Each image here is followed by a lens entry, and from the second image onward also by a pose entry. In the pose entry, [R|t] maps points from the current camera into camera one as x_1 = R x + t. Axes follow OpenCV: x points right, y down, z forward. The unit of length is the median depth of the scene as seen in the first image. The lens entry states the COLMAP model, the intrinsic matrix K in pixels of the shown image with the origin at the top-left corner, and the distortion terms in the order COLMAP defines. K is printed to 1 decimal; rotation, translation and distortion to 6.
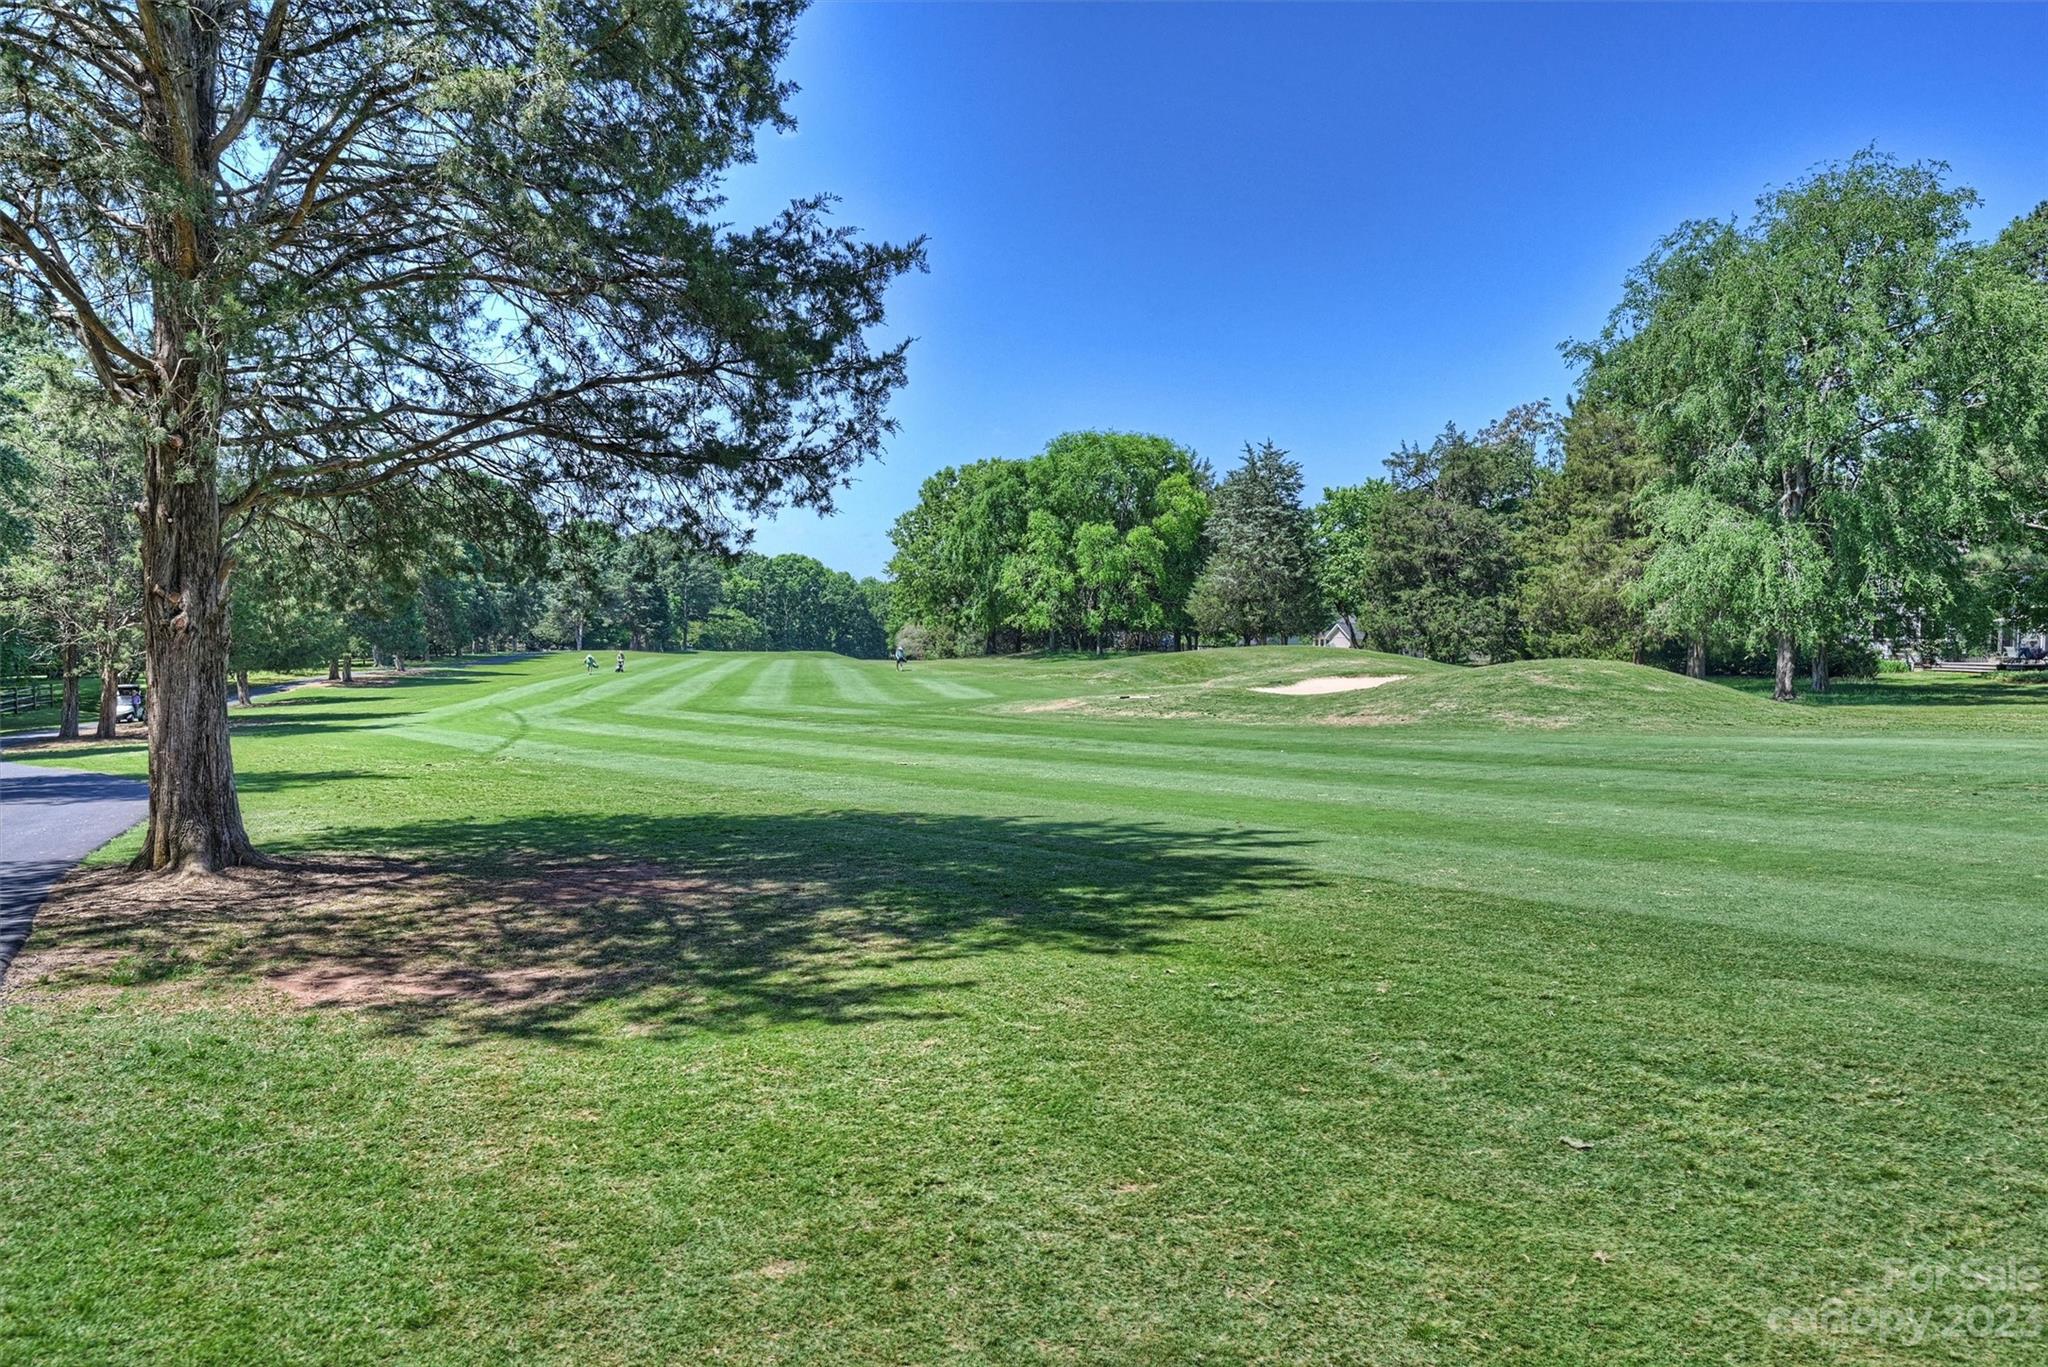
lens RADIAL K [[996.5, 0, 1024.0], [0, 996.5, 684.7], [0, 0, 1]] dist [-0.003551, -0.000647]
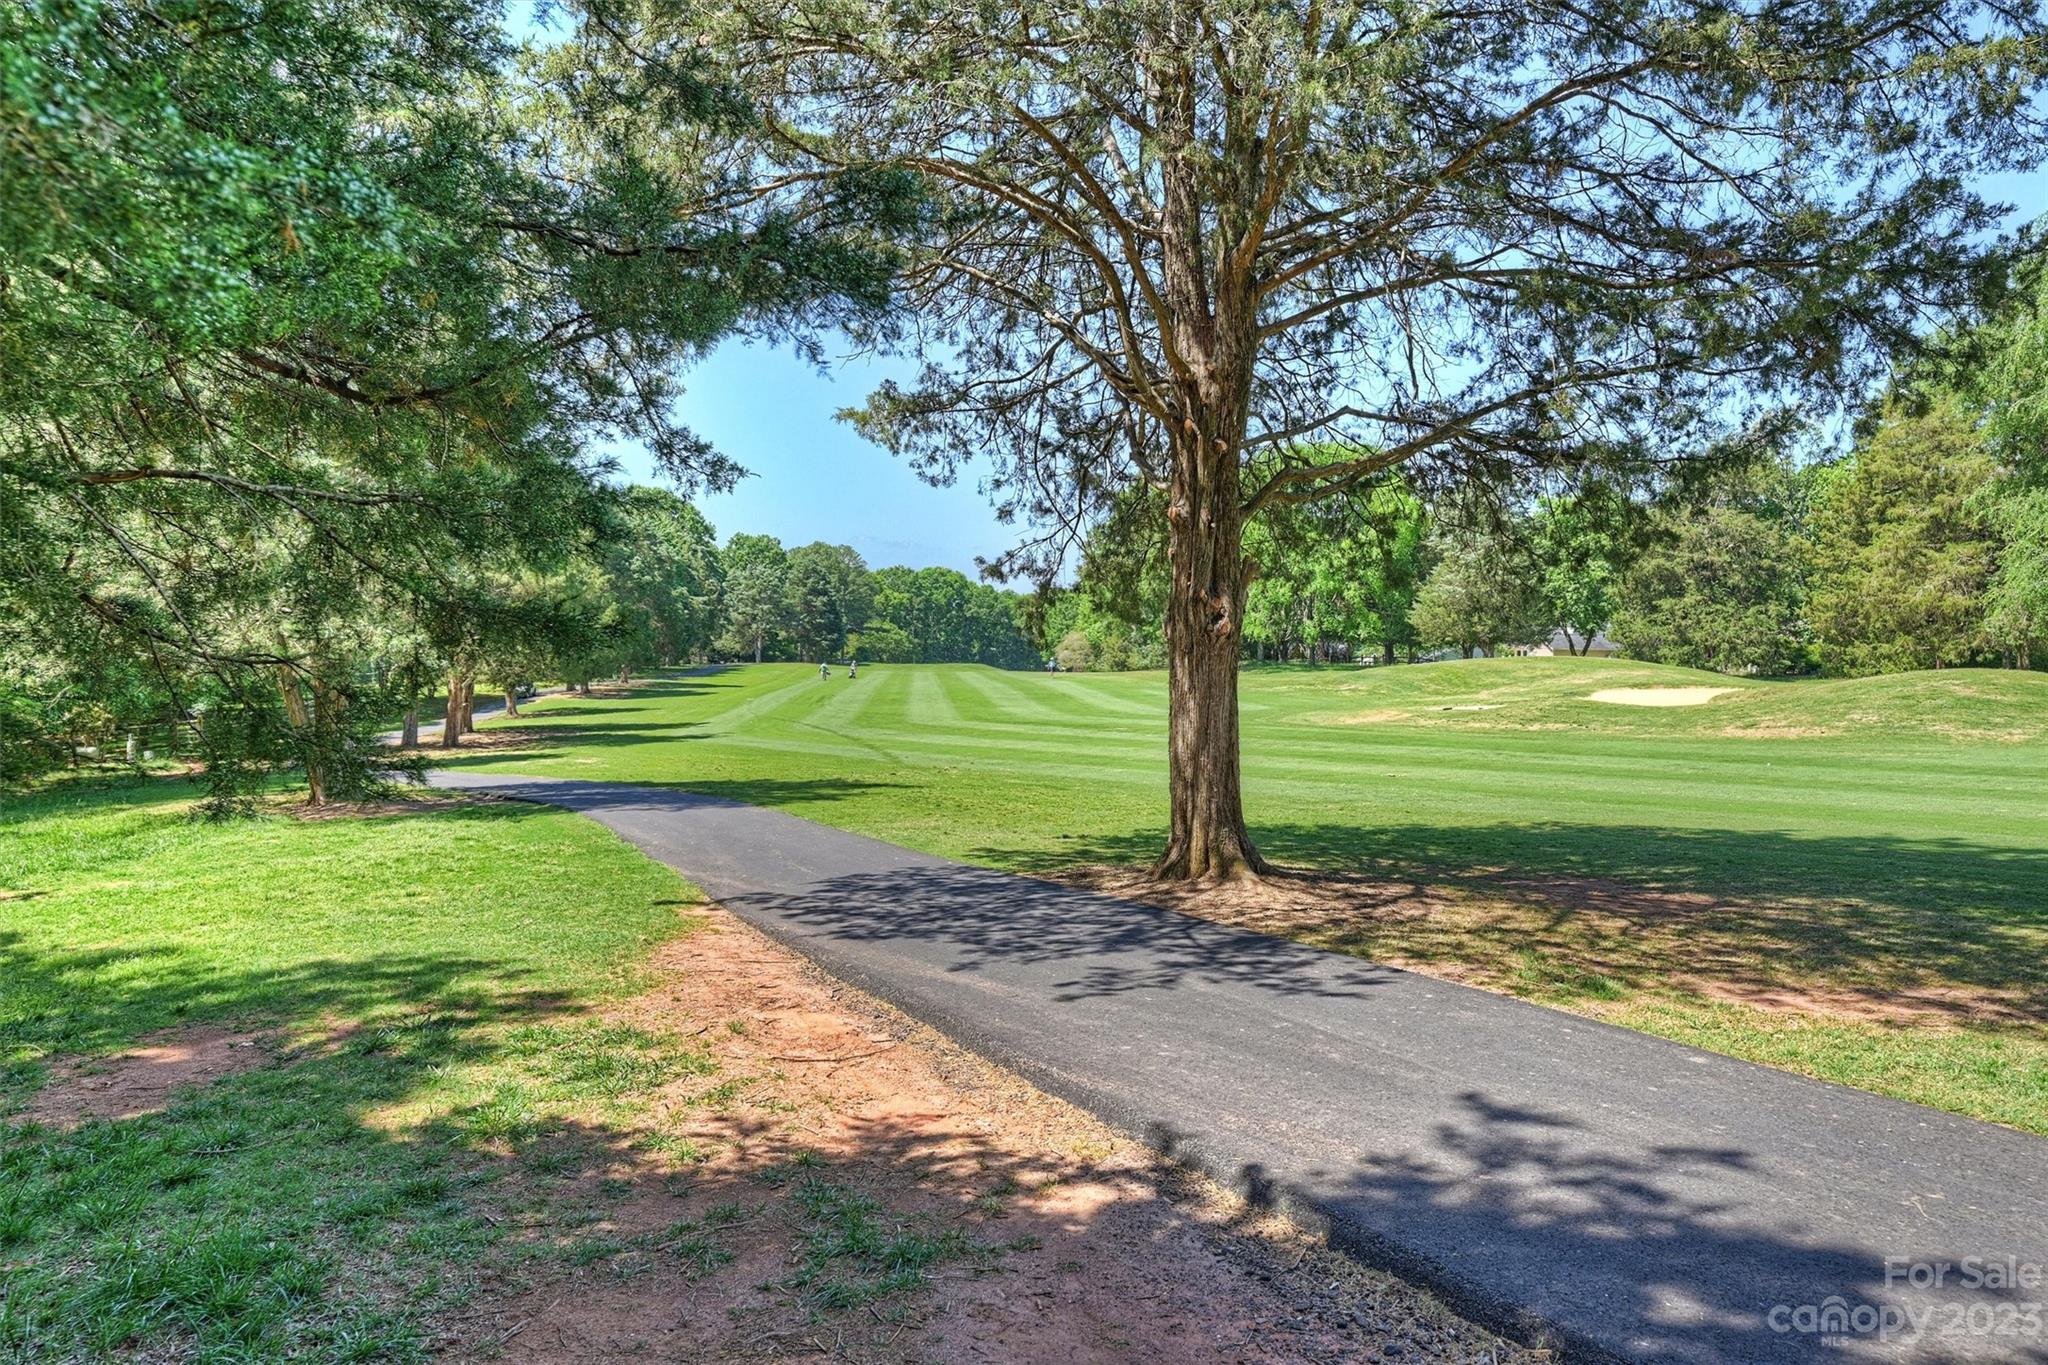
lens RADIAL K [[996.5, 0, 1026.1], [0, 996.5, 682.1], [0, 0, 1]] dist [-0.003551, -0.000647]
pose [[0.998344, -0.000395, -0.057530, -0.183000], [-0.000503, 0.999878, -0.015595, 0.001298], [0.057529, 0.015598, 0.998222, 0.000050]]
